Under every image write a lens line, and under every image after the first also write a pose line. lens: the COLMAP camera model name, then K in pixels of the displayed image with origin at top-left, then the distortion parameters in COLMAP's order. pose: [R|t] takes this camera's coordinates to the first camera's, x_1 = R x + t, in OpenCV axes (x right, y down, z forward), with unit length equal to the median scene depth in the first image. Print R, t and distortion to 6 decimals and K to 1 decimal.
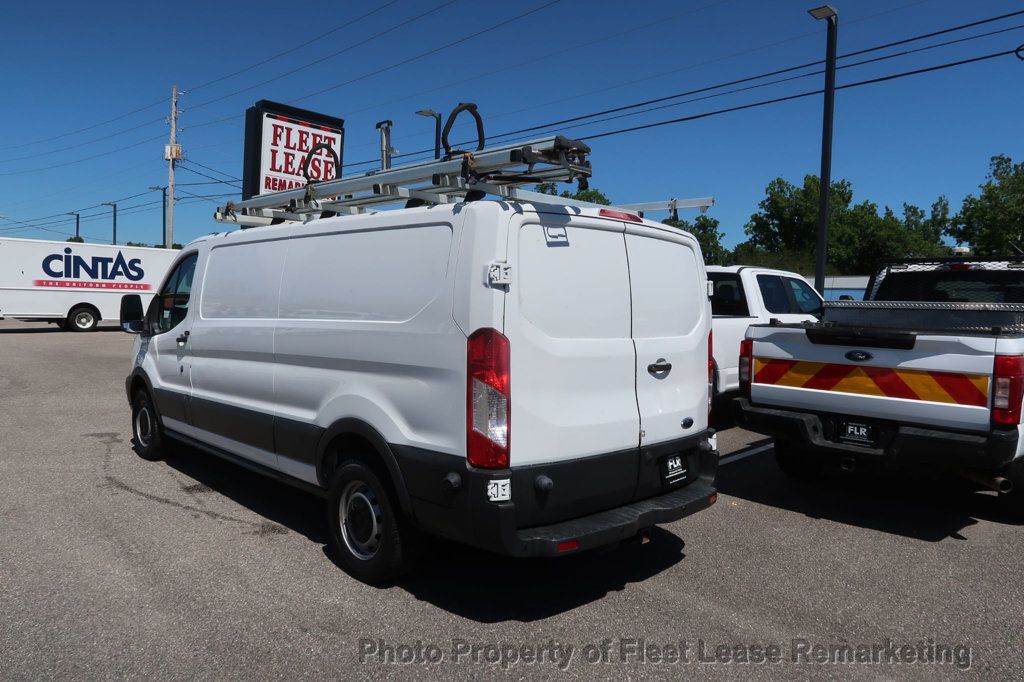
lens RADIAL K [[708.5, 0, 508.7], [0, 708.5, 336.7], [0, 0, 1]] dist [-0.030691, 0.008865]
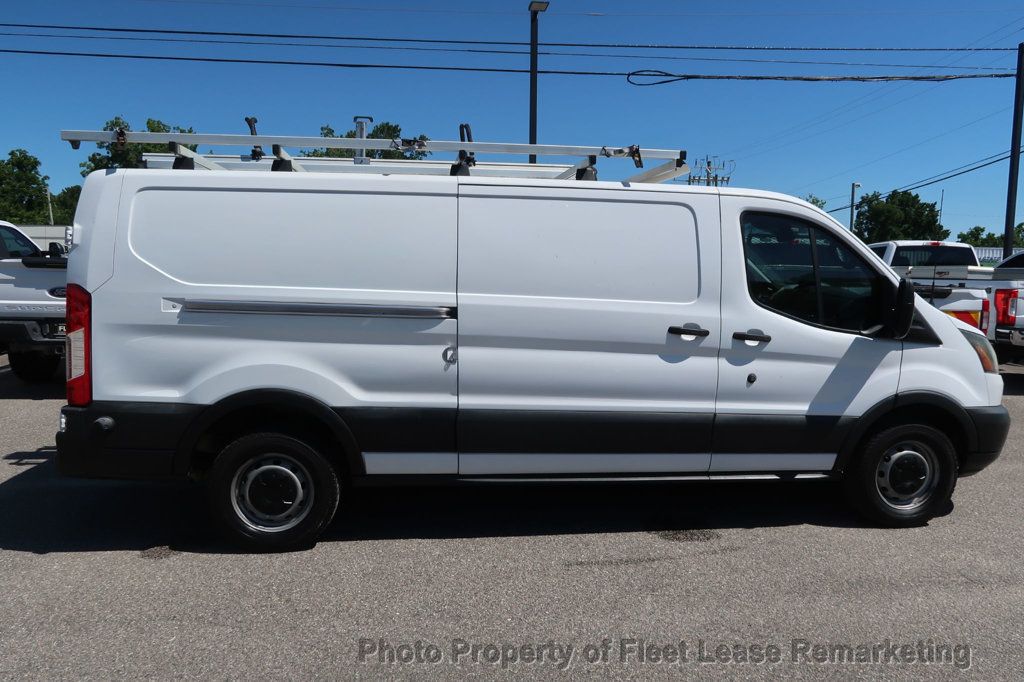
lens RADIAL K [[708.5, 0, 507.7], [0, 708.5, 339.0], [0, 0, 1]] dist [-0.030691, 0.008865]
pose [[0.609001, -0.094501, 0.787520, -0.482642], [0.037400, 0.995194, 0.090500, -0.026634], [-0.792287, -0.025661, 0.609608, 0.295737]]
